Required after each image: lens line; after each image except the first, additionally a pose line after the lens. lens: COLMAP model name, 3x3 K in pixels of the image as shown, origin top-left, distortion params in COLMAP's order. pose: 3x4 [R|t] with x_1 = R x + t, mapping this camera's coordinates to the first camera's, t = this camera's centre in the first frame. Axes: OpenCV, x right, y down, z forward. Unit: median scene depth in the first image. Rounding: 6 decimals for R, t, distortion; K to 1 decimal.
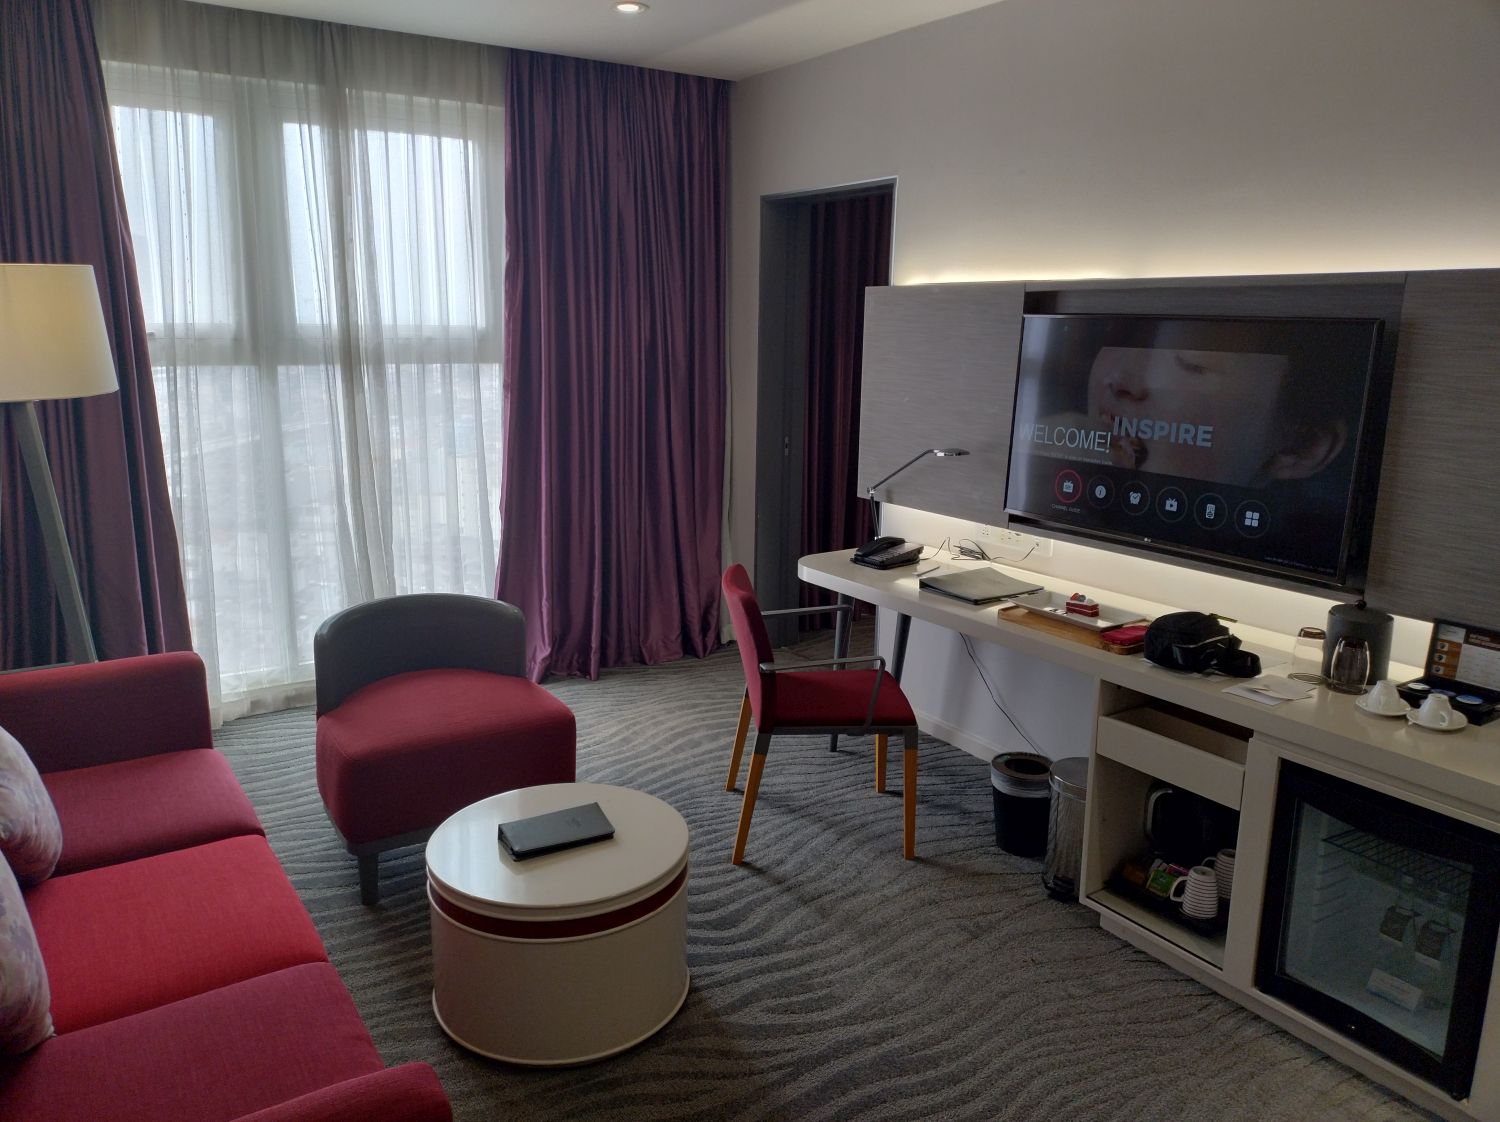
lens RADIAL K [[1102.2, 0, 740.7], [0, 1102.2, 558.9], [0, 0, 1]] dist [-0.002225, -0.001737]
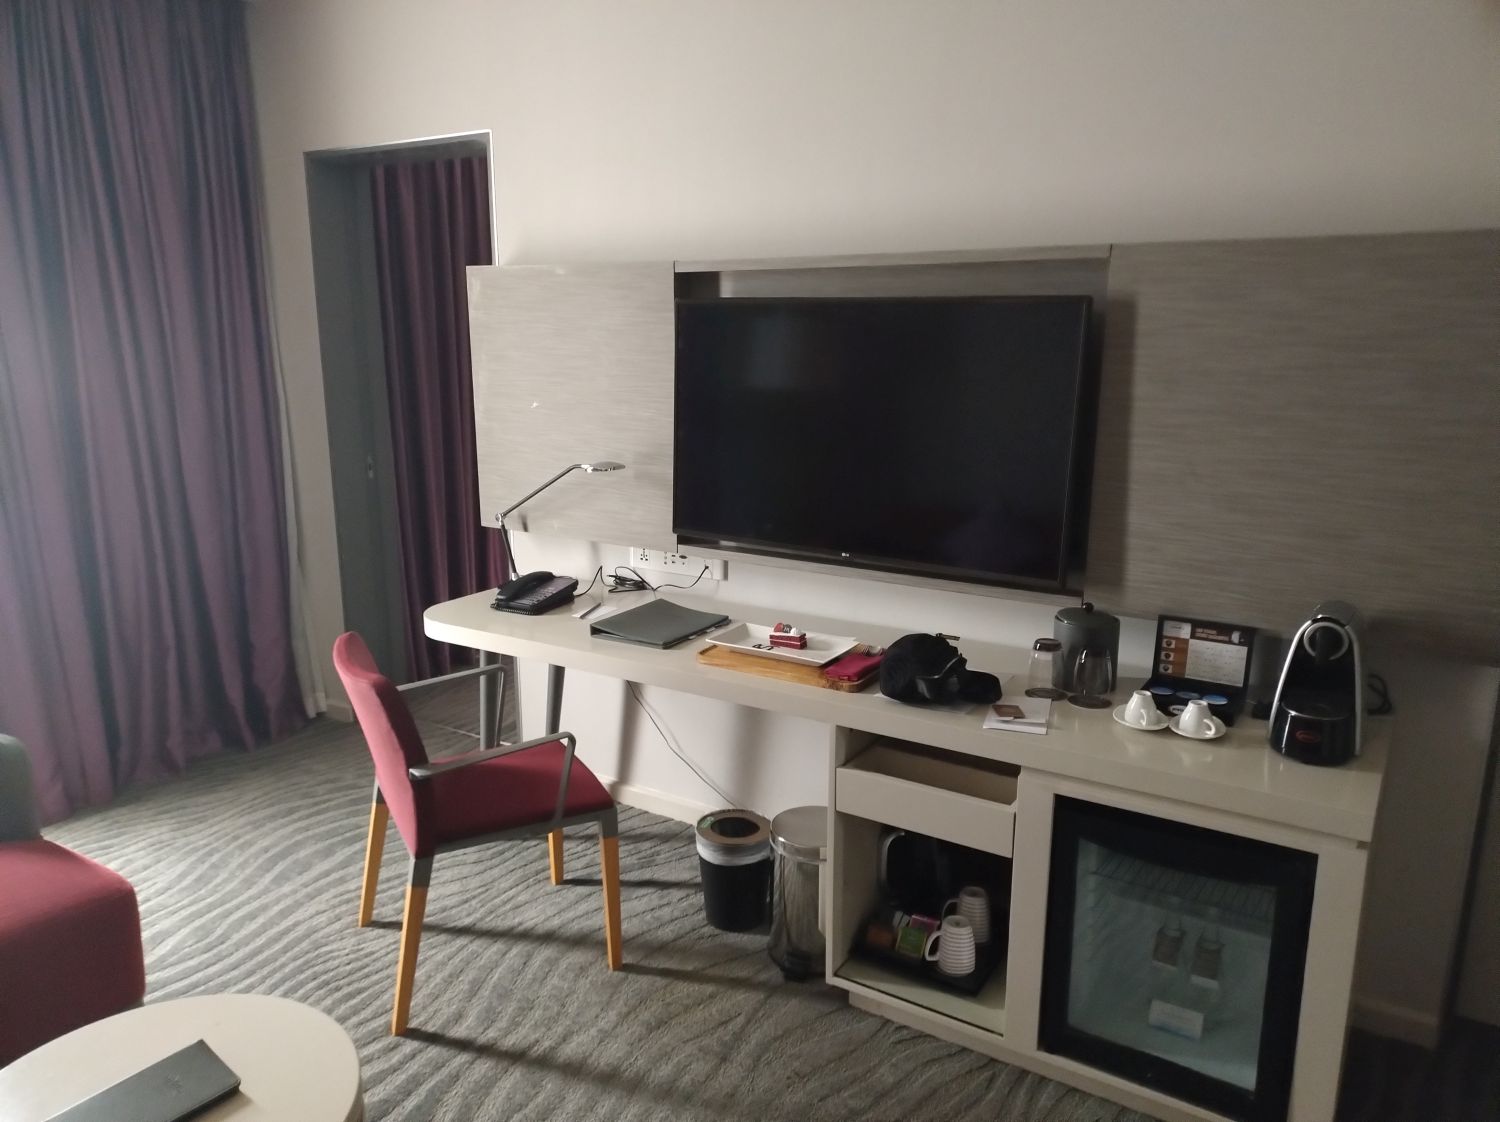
lens RADIAL K [[1101.8, 0, 749.5], [0, 1101.8, 585.7], [0, 0, 1]] dist [0.097616, -0.197258]
pose [[0.913469, -0.100576, 0.394282, -0.055608], [0.092546, 0.994929, 0.039383, -0.034551], [-0.396244, 0.000514, 0.918145, 0.215131]]
